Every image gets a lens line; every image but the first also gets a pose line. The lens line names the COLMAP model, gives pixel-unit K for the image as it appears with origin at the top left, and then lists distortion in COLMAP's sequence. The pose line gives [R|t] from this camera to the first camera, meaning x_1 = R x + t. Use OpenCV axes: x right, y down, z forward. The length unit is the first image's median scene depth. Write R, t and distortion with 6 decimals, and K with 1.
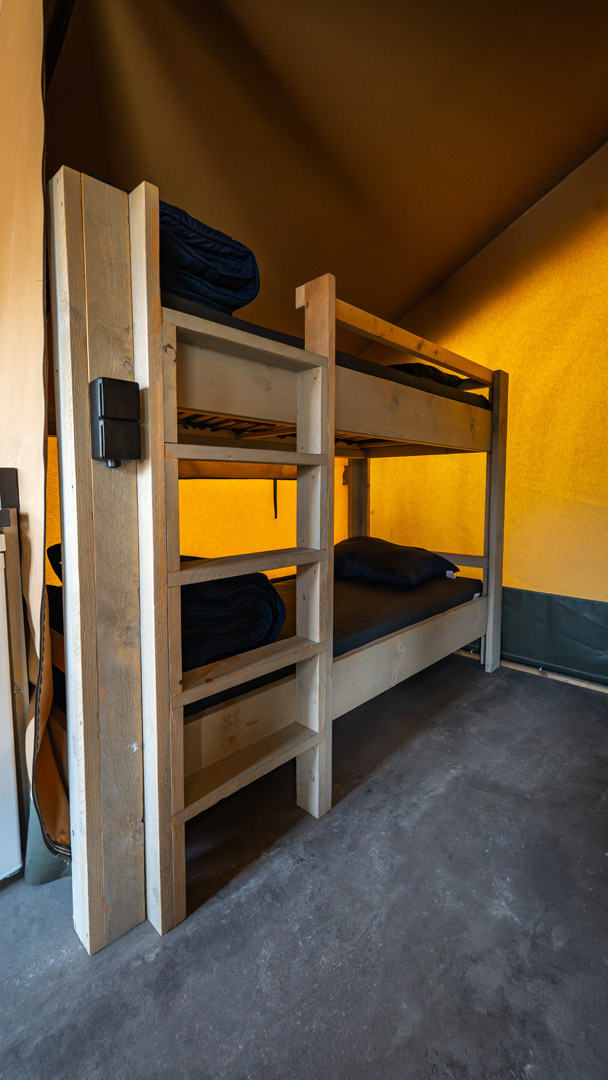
lens RADIAL K [[452.4, 0, 288.0], [0, 452.4, 523.0], [0, 0, 1]] dist [-0.012817, -0.000698]
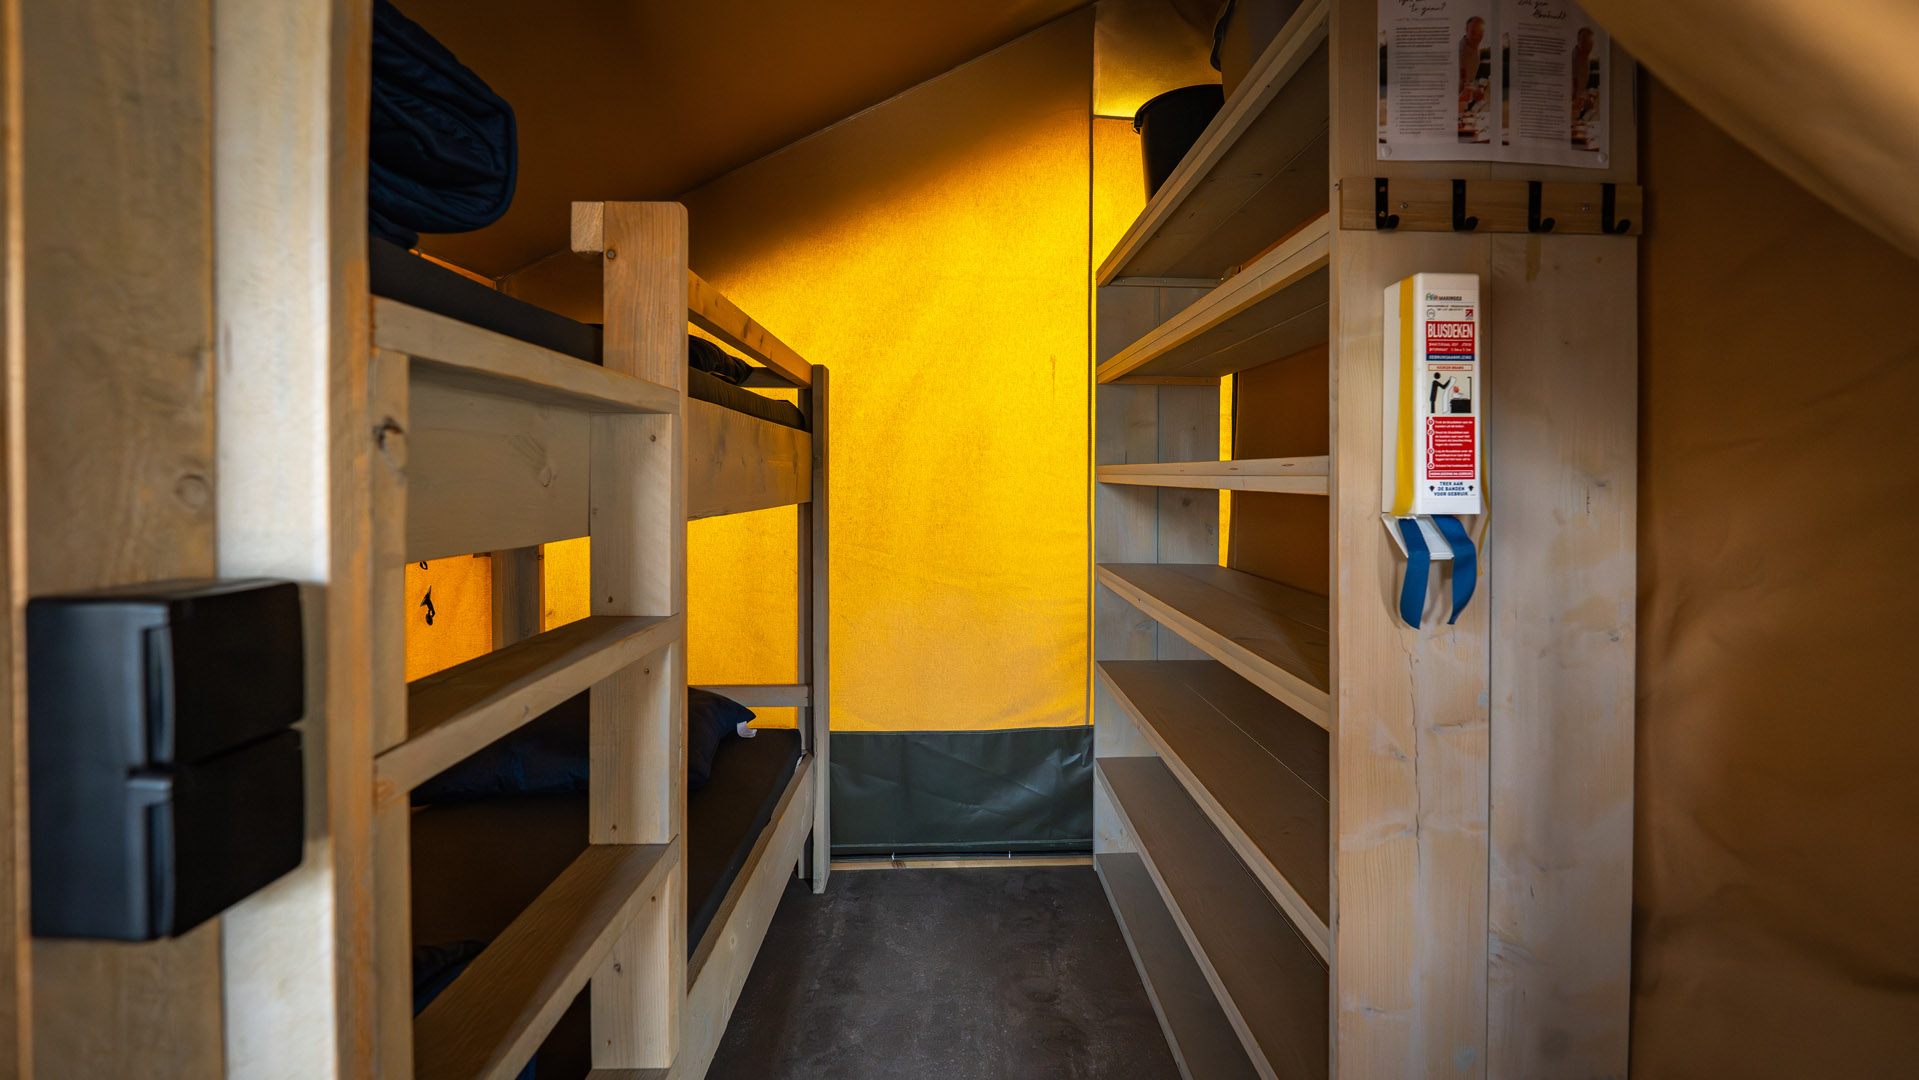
lens RADIAL K [[804.1, 0, 992.1], [0, 804.1, 486.3], [0, 0, 1]] dist [-0.008196, -0.000159]
pose [[0.672370, -0.002862, 0.740209, -0.271308], [0.053480, 0.997567, -0.044721, -0.216060], [-0.738280, 0.069656, 0.670888, 0.254941]]
